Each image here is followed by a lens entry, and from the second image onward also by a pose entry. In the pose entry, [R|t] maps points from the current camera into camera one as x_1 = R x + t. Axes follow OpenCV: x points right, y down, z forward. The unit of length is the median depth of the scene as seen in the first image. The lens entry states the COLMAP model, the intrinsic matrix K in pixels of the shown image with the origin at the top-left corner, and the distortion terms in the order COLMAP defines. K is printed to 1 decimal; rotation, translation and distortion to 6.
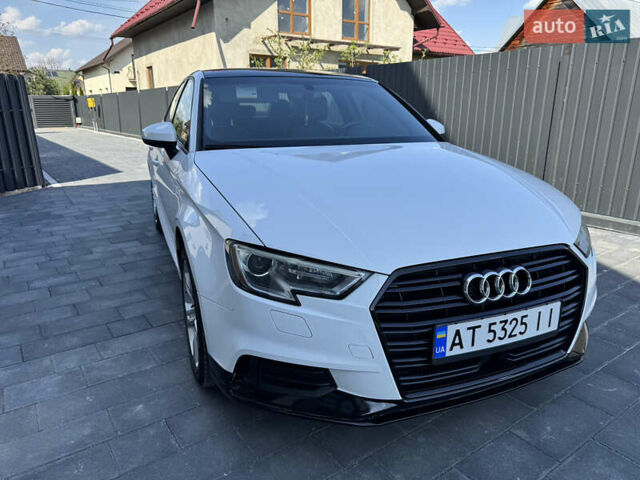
lens RADIAL K [[460.4, 0, 319.8], [0, 460.4, 243.5], [0, 0, 1]] dist [0.048022, -0.076285]
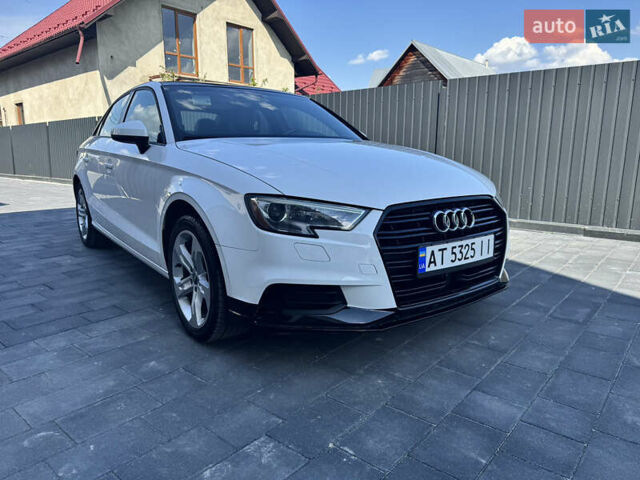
lens RADIAL K [[459.0, 0, 317.3], [0, 459.0, 238.2], [0, 0, 1]] dist [0.059362, -0.083401]
pose [[0.969957, -0.047464, 0.238601, -0.193145], [0.070870, 0.993373, -0.090491, 0.140396], [-0.232725, 0.104682, 0.966892, -0.119008]]
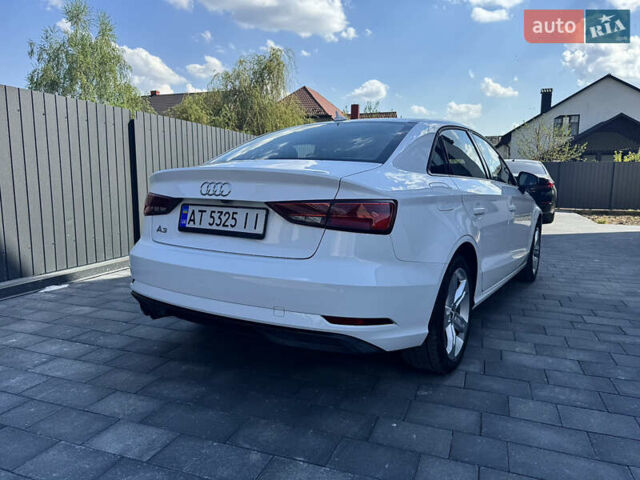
lens RADIAL K [[460.4, 0, 319.8], [0, 460.4, 243.5], [0, 0, 1]] dist [0.048022, -0.076285]
pose [[-0.575357, -0.111249, 0.810301, -1.223382], [0.225828, 0.930587, 0.288113, -0.637281], [-0.786108, 0.348756, -0.510297, 2.412377]]
